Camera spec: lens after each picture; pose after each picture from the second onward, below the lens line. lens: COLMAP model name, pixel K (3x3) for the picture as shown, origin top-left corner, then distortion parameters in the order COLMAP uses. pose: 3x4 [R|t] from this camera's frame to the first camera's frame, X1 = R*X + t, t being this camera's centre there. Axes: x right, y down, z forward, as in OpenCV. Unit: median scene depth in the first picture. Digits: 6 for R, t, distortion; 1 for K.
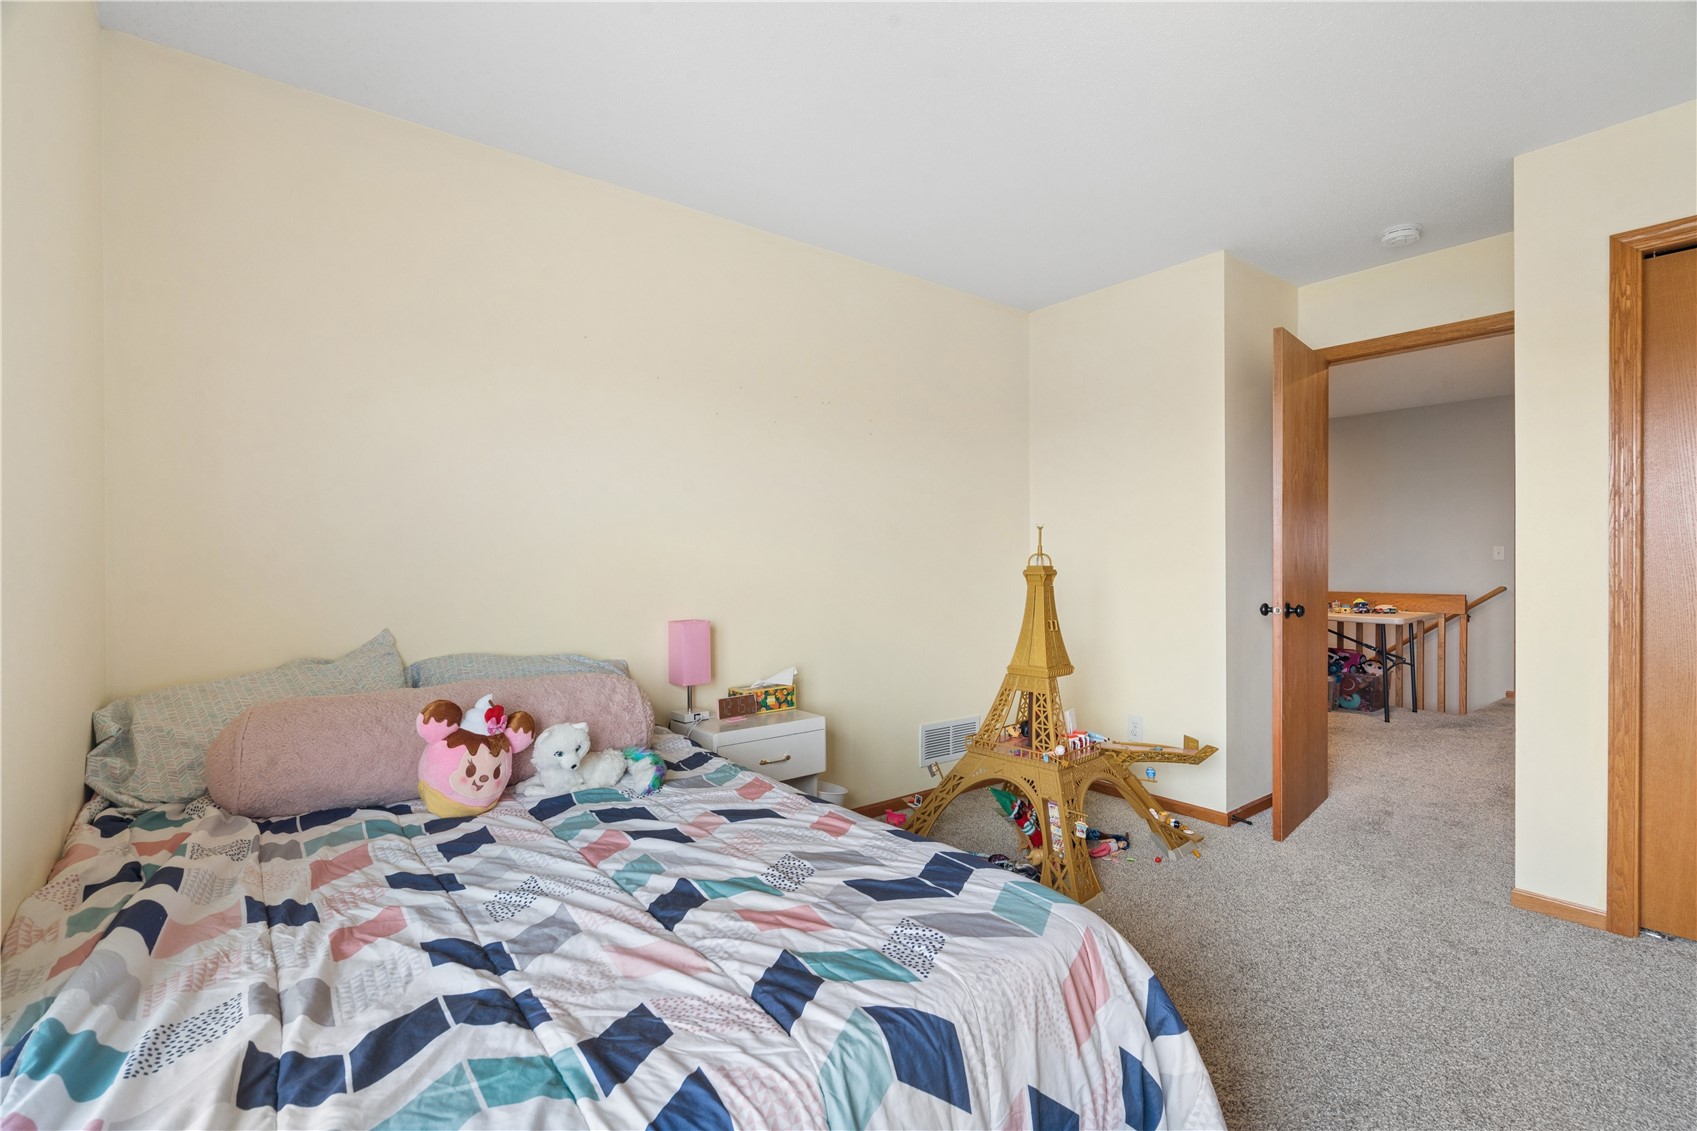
lens RADIAL K [[777.3, 0, 846.6], [0, 777.3, 561.8], [0, 0, 1]] dist [-0.001994, -0.001257]
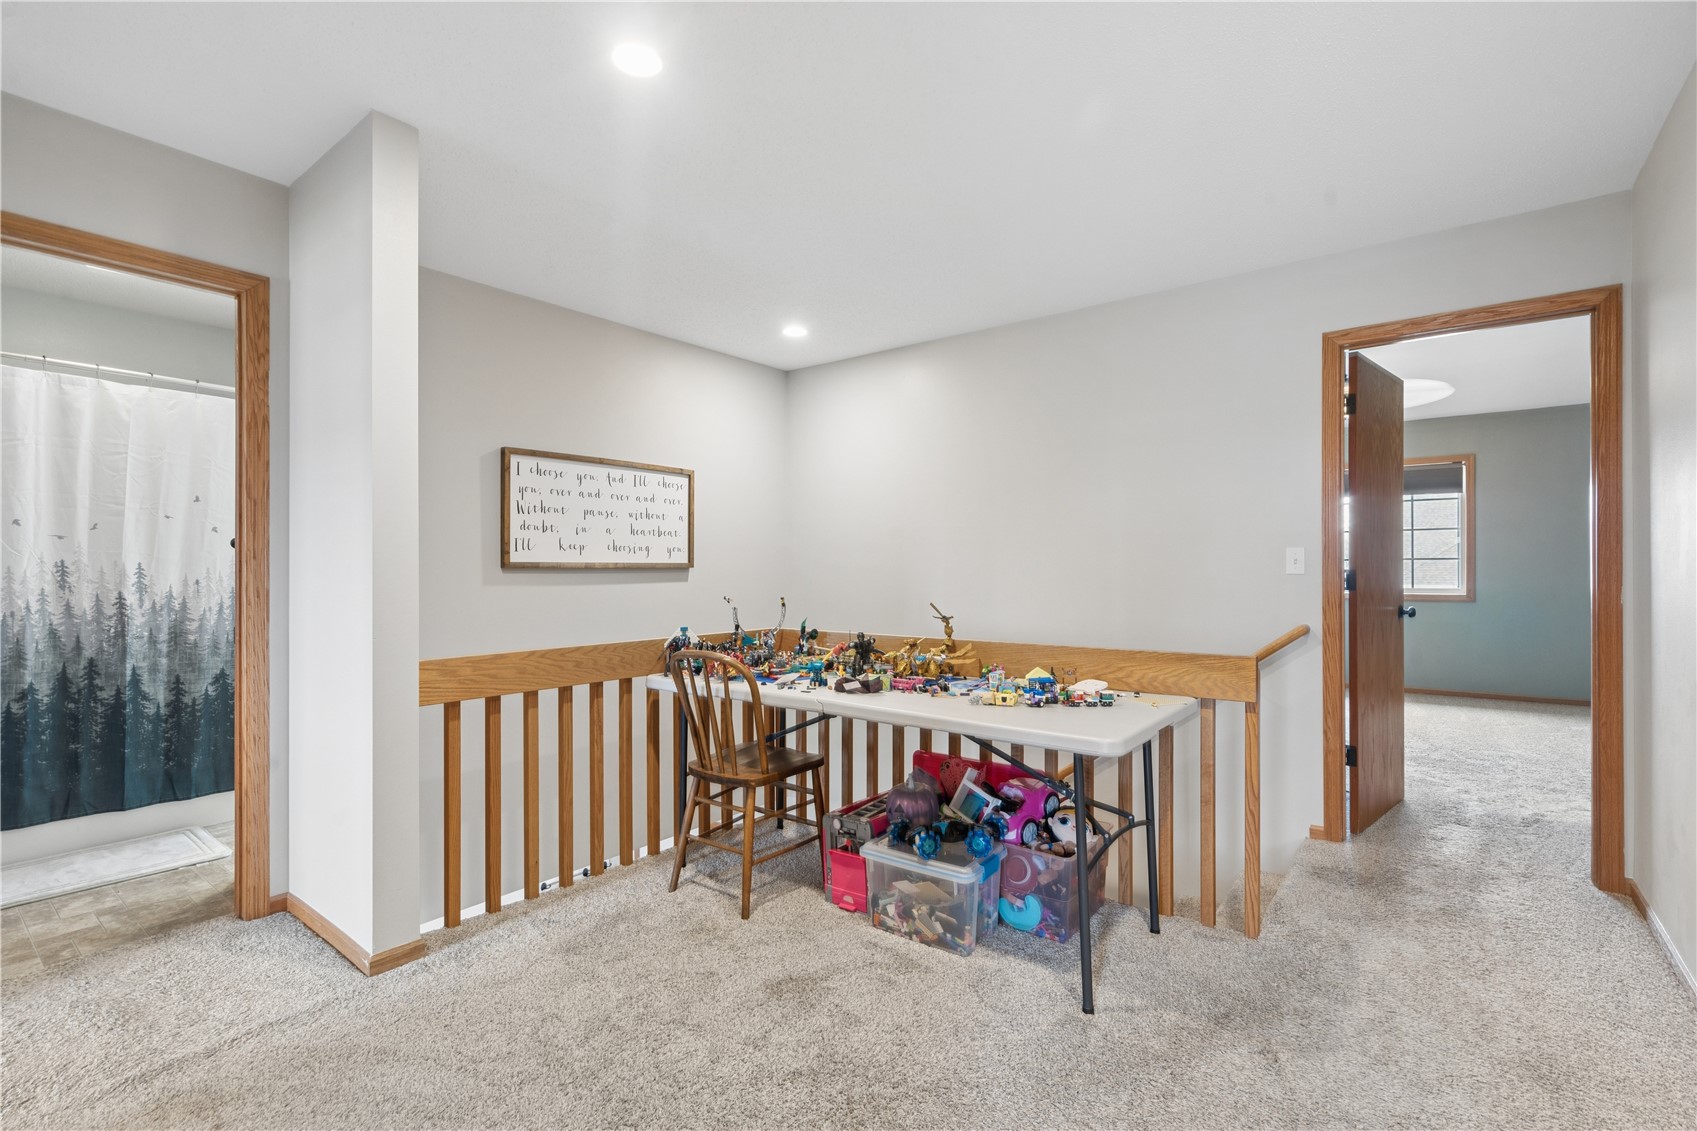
lens RADIAL K [[777.3, 0, 849.2], [0, 777.3, 567.2], [0, 0, 1]] dist [-0.001994, -0.001257]
pose [[0.968731, -0.000775, 0.248111, 0.459907], [0.003792, 0.999925, -0.011684, -0.002500], [-0.248083, 0.012259, 0.968661, 0.620965]]
